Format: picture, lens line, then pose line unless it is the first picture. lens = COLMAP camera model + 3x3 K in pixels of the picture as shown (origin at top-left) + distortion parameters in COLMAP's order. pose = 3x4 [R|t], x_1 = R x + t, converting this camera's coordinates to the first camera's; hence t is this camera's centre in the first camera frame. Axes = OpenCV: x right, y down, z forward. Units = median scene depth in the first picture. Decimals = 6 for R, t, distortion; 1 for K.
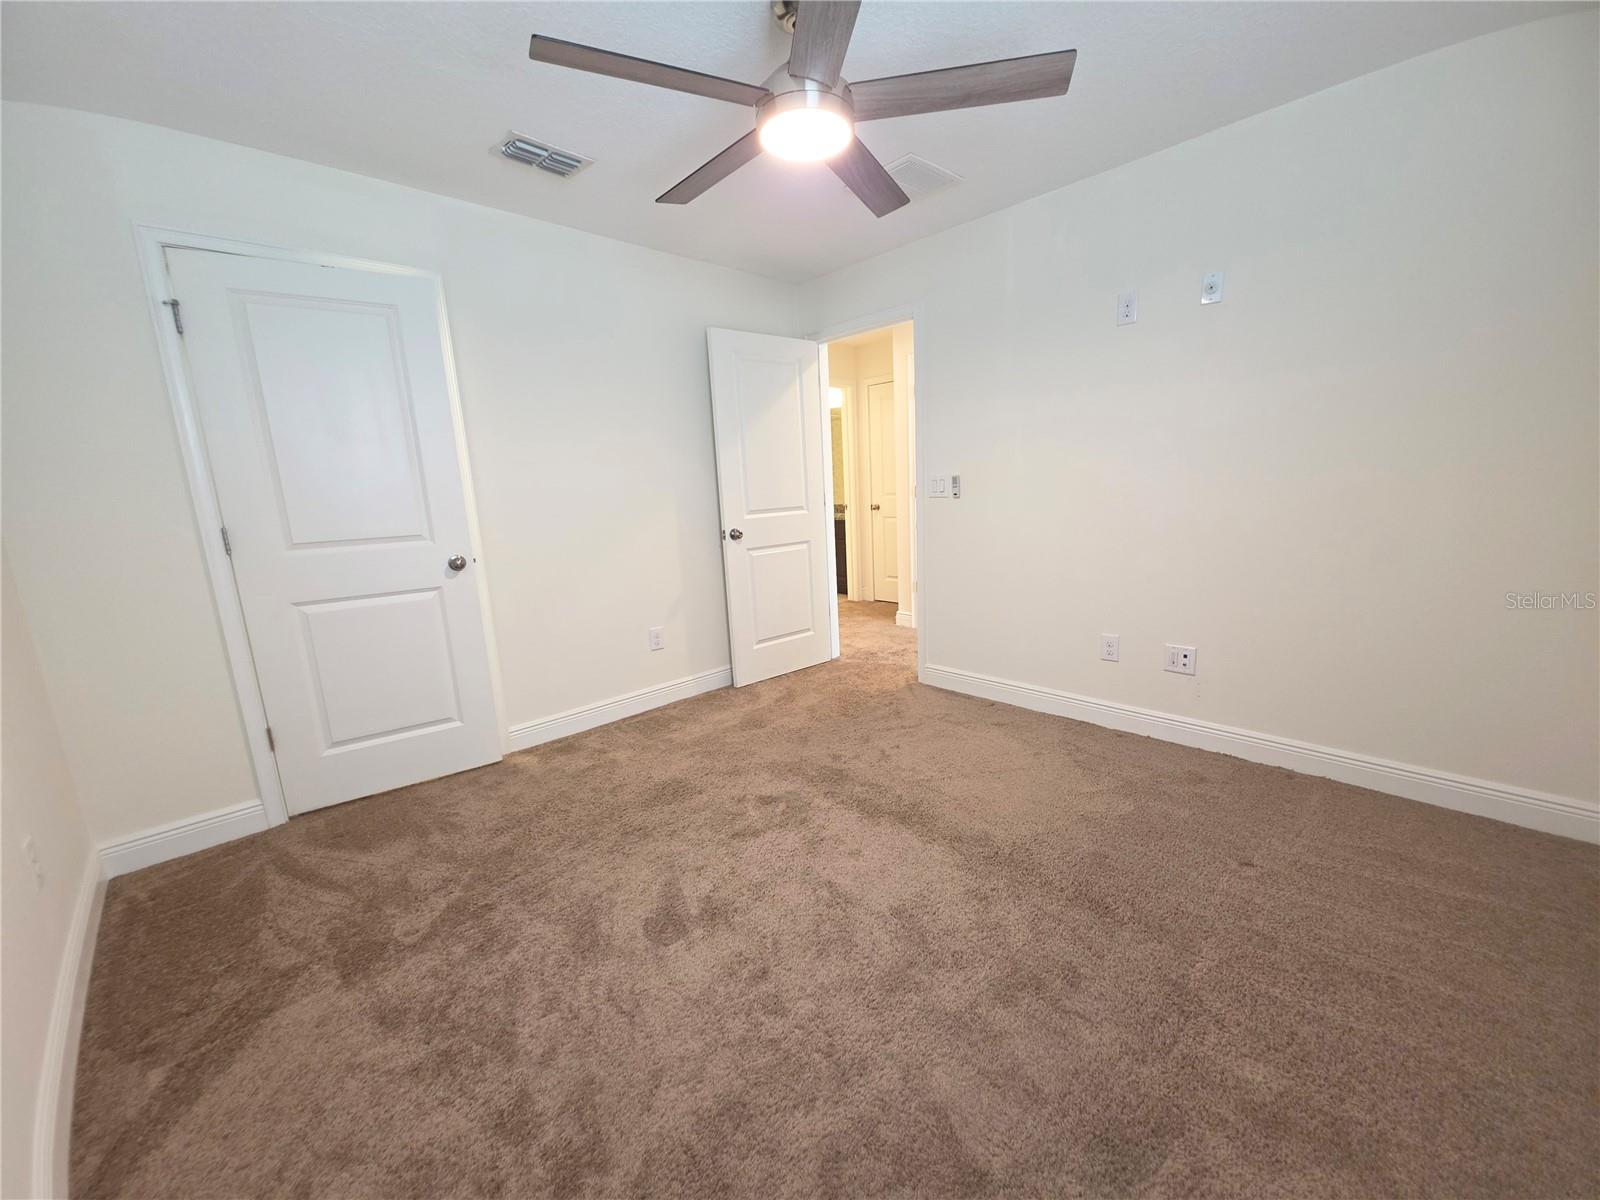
lens RADIAL K [[638.5, 0, 800.0], [0, 638.5, 600.0], [0, 0, 1]] dist [0.000329, -0.000176]
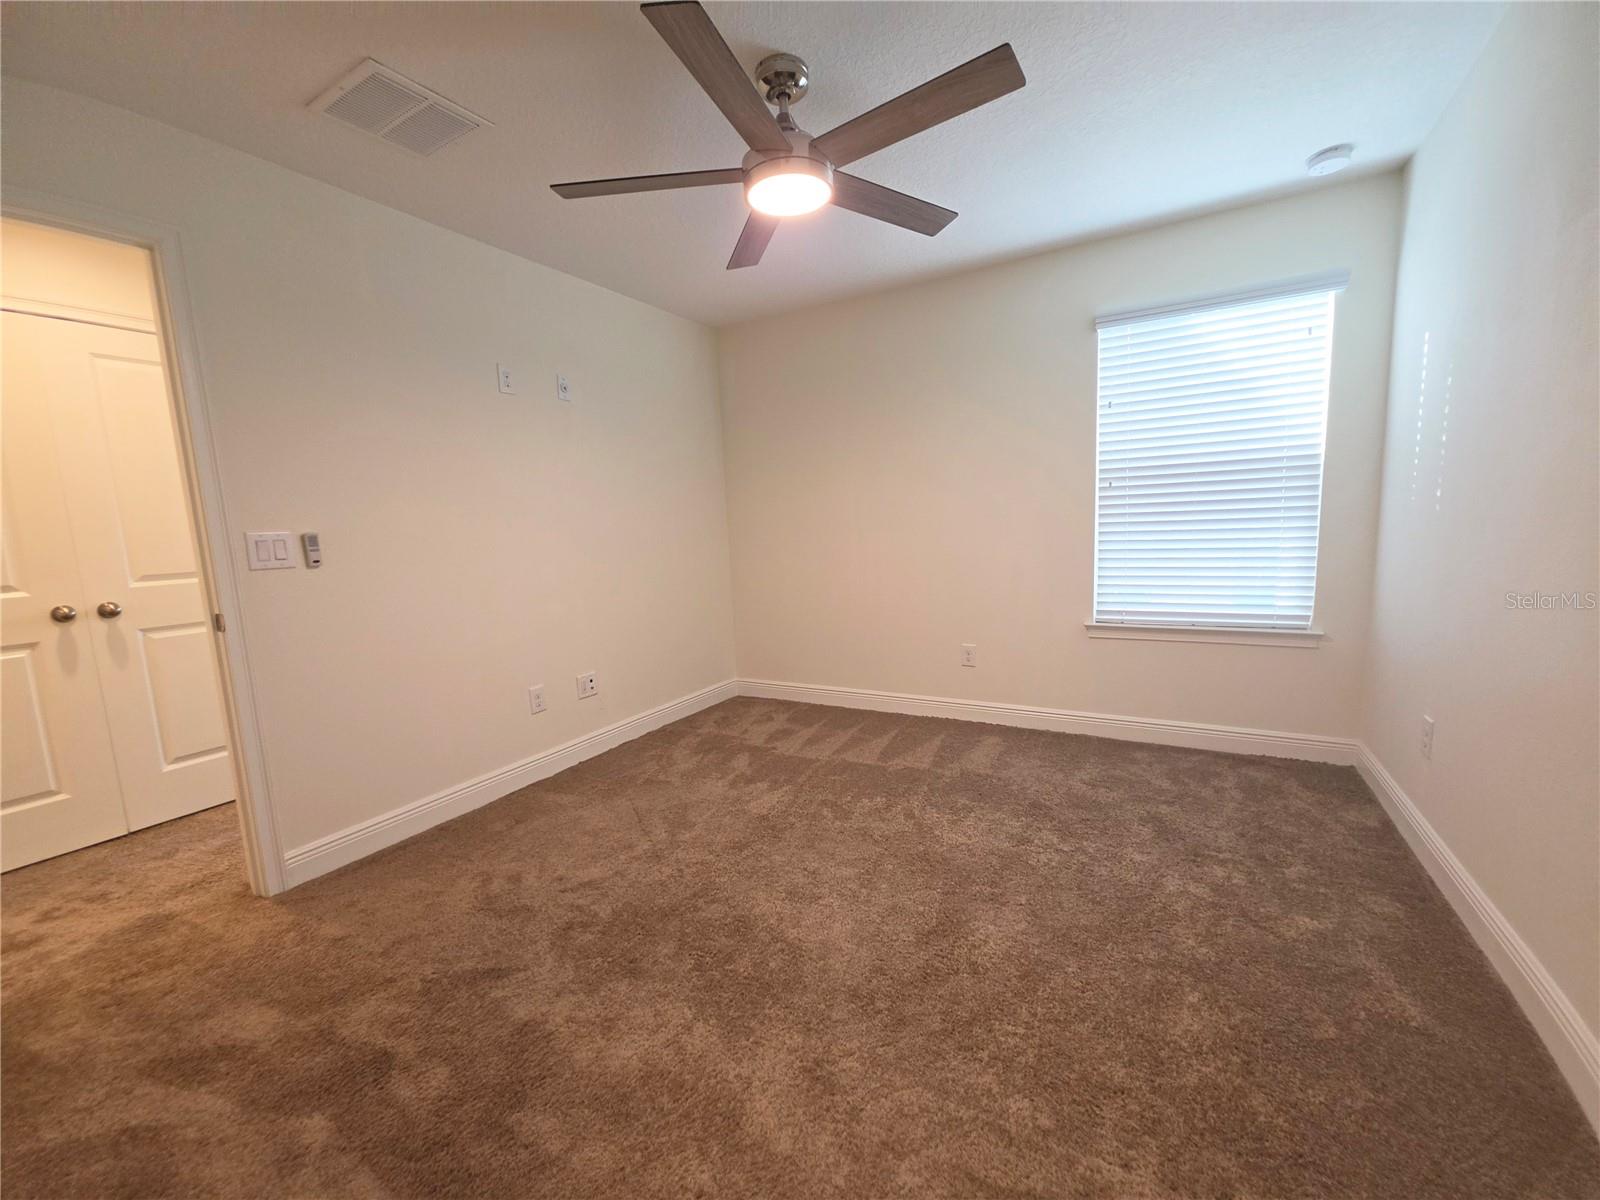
lens RADIAL K [[636.4, 0, 800.0], [0, 636.4, 600.0], [0, 0, 1]] dist [0.000261, -0.000023]
pose [[-0.270151, -0.055633, 0.961209, -0.560689], [0.241637, 0.962460, 0.123618, -0.096136], [-0.932003, 0.265659, -0.246567, 0.762259]]
